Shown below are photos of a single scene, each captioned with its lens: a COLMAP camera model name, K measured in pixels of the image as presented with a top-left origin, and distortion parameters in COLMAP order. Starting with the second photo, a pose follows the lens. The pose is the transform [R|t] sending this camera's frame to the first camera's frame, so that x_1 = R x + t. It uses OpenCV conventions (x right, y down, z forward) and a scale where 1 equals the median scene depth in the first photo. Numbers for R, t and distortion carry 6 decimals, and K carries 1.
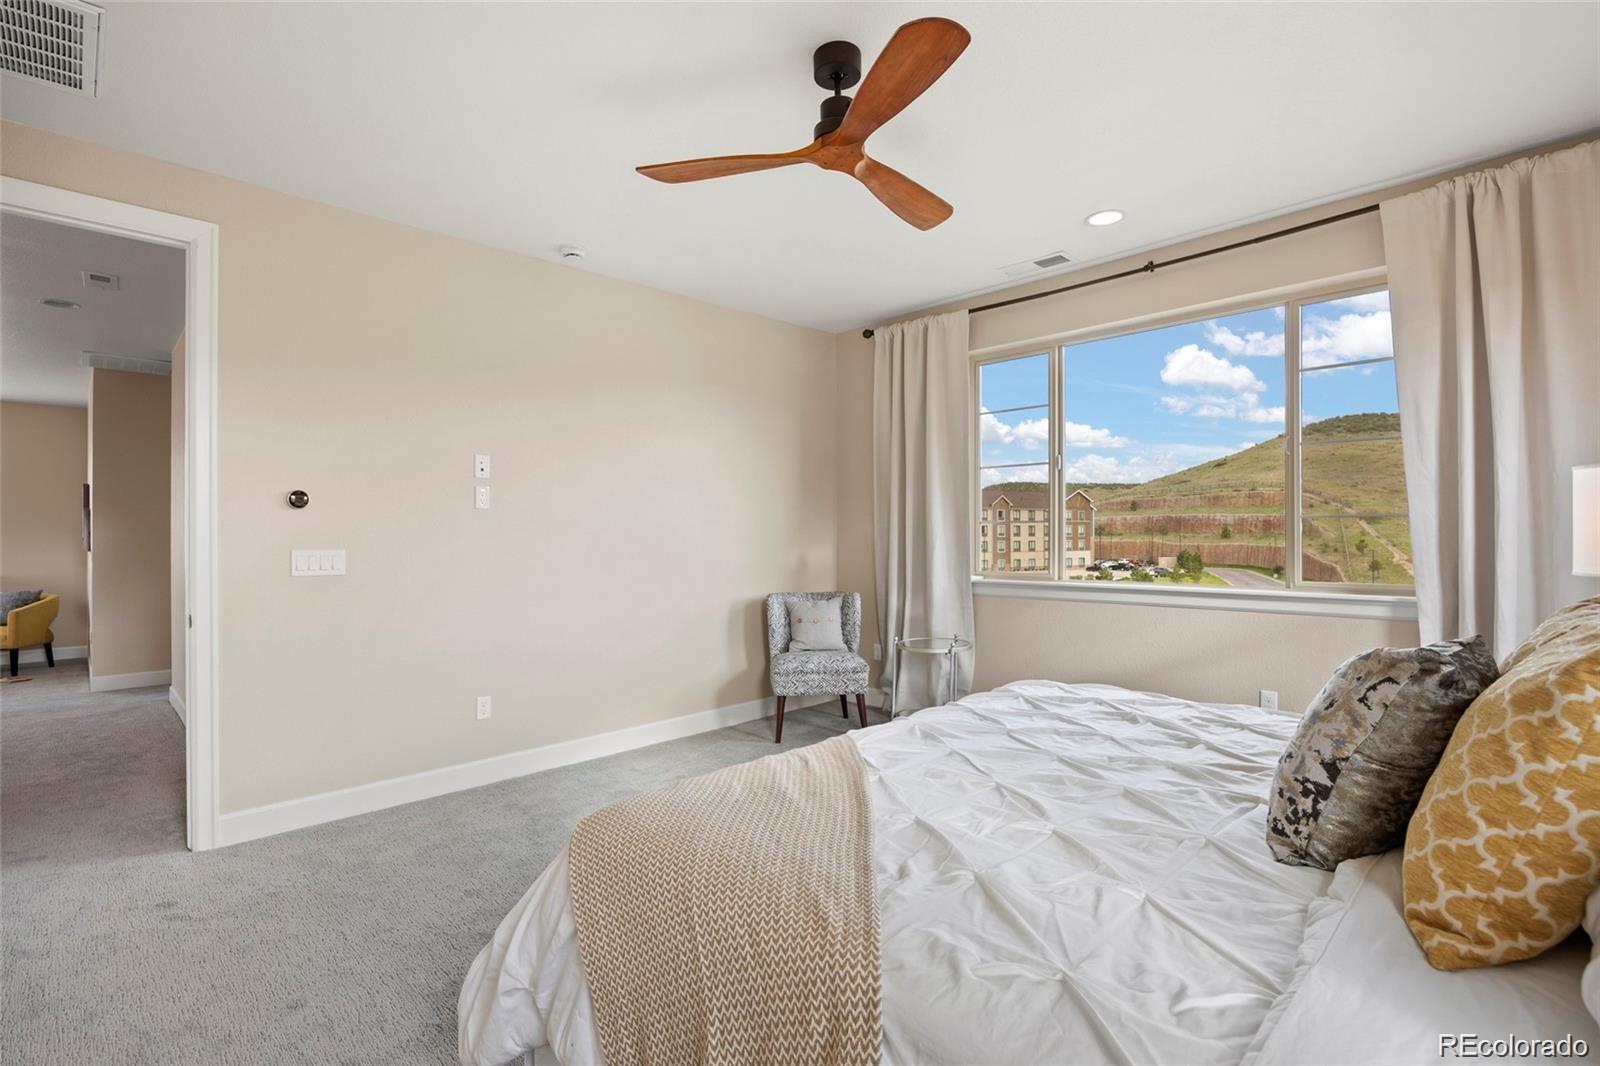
lens RADIAL K [[742.2, 0, 800.0], [0, 742.2, 533.0], [0, 0, 1]] dist [-0.013802, -0.000160]
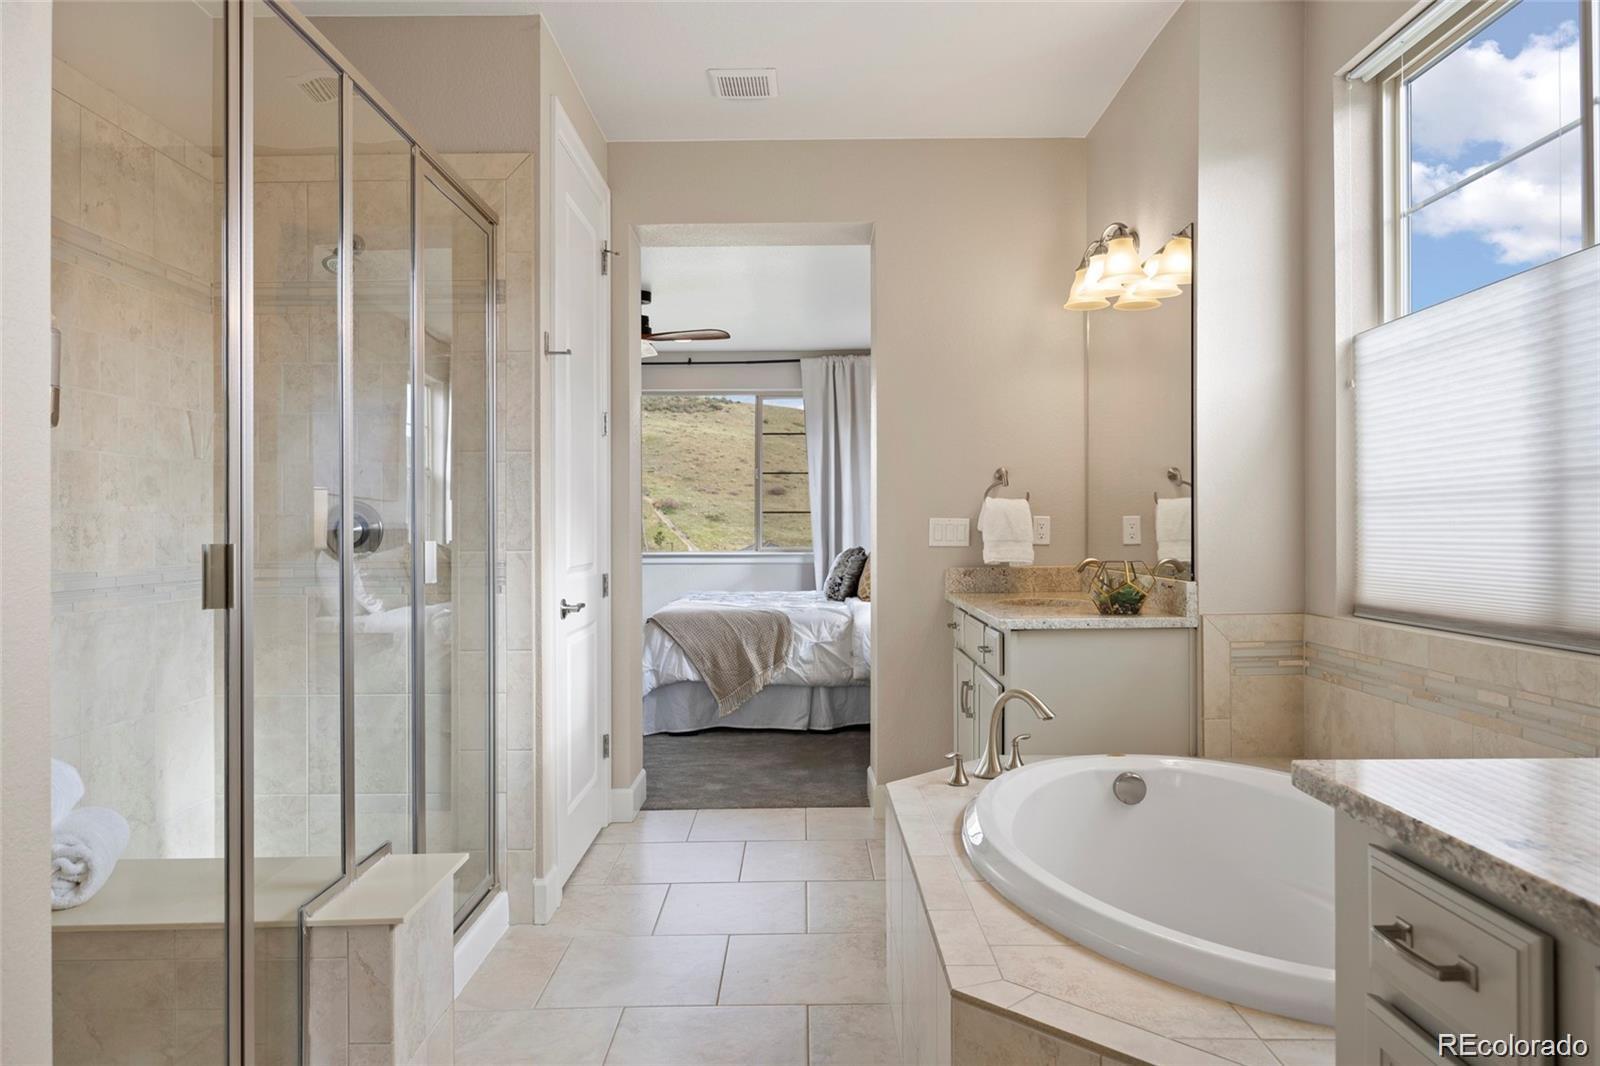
lens RADIAL K [[1053.0, 0, 800.0], [0, 1053.0, 533.0], [0, 0, 1]] dist [0.004000, 0.001552]
pose [[0.702074, -0.004922, 0.712087, -1.020773], [-0.001144, 0.999967, 0.008040, 0.007196], [-0.712103, -0.006459, 0.702045, -0.831748]]
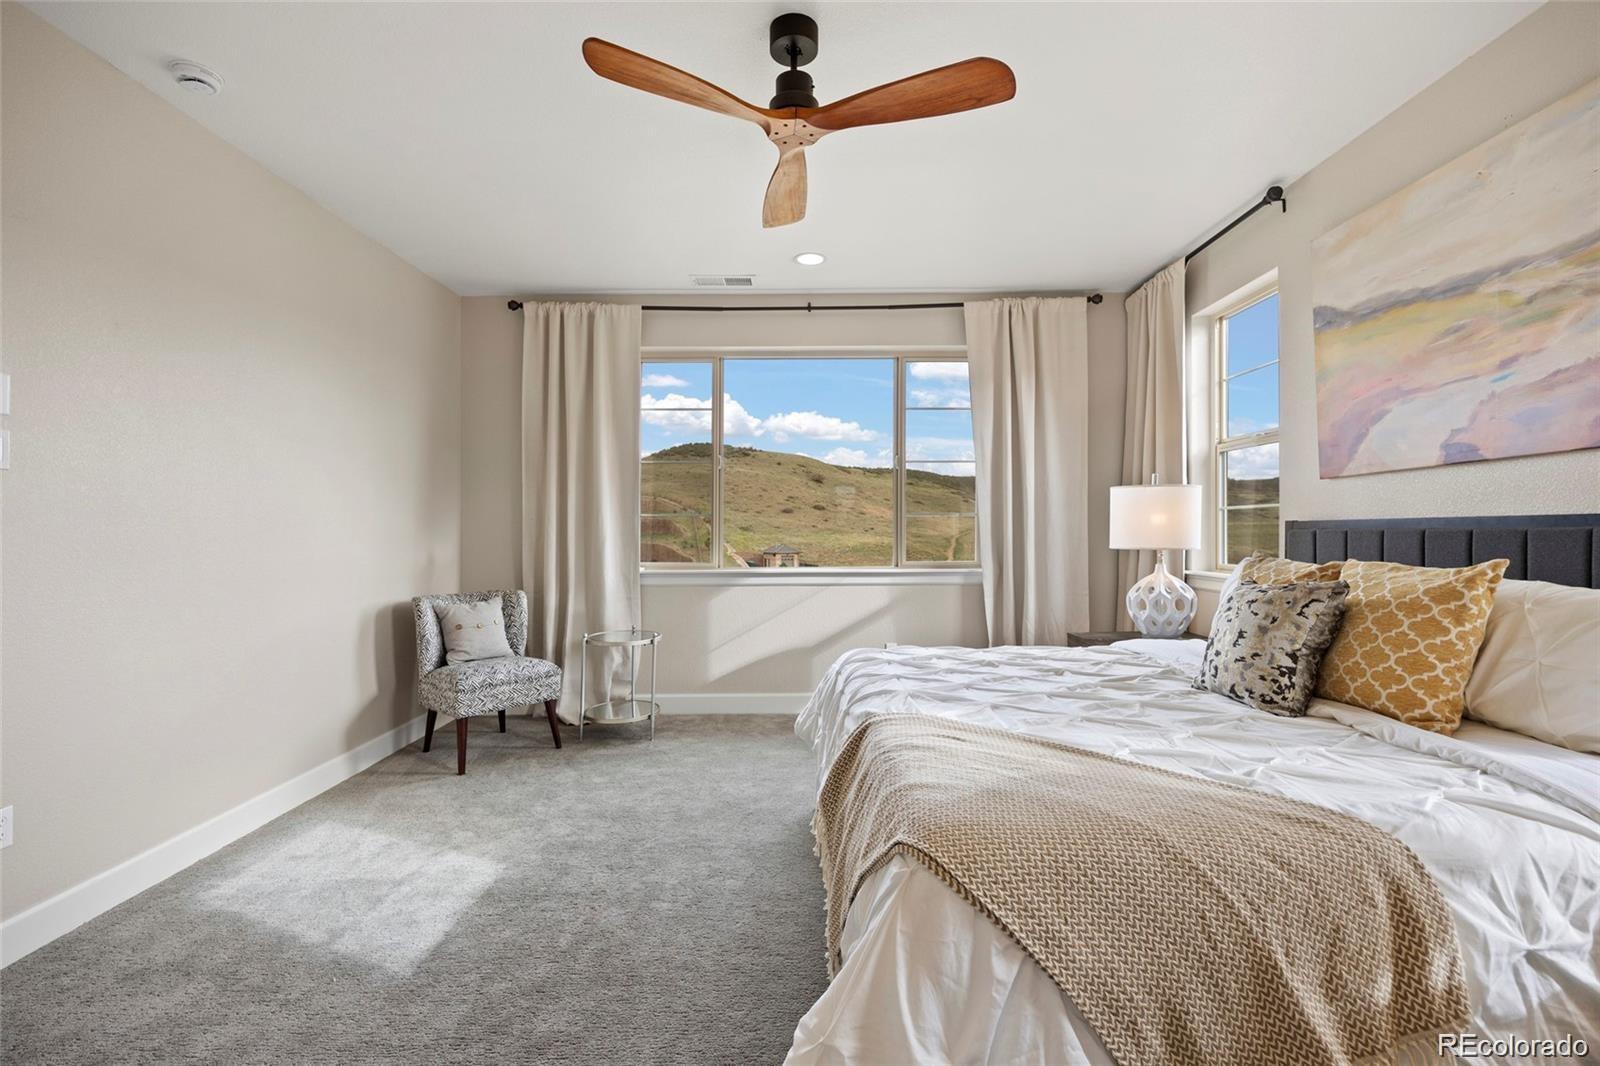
lens RADIAL K [[693.7, 0, 796.7], [0, 693.7, 535.9], [0, 0, 1]] dist [-0.016157, 0.000407]
pose [[0.703079, -0.000944, 0.711111, -0.342333], [-0.002513, 0.999990, 0.003811, 0.012103], [-0.711107, -0.004466, 0.703069, 0.203440]]
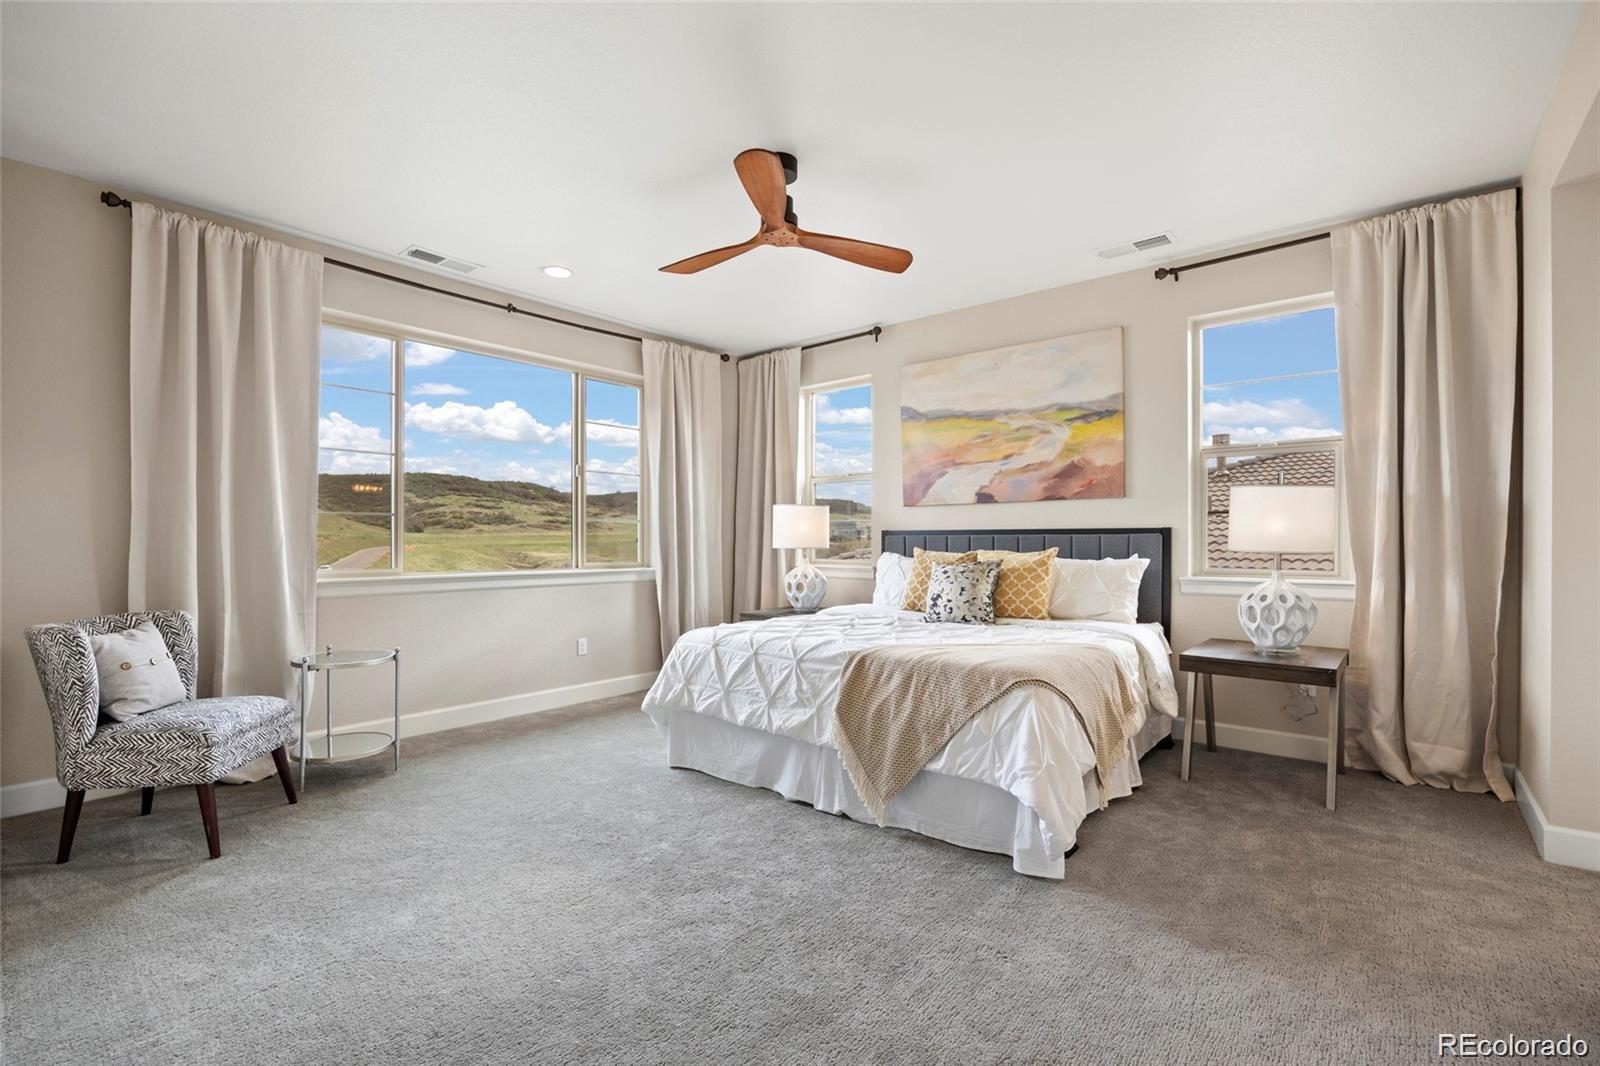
lens RADIAL K [[701.8, 0, 796.7], [0, 701.8, 550.7], [0, 0, 1]] dist [-0.018385, 0.000167]
pose [[-0.082942, -0.010090, 0.996503, -0.685318], [-0.004931, 0.999941, 0.009714, 0.022372], [-0.996542, -0.004108, -0.082987, 0.608029]]
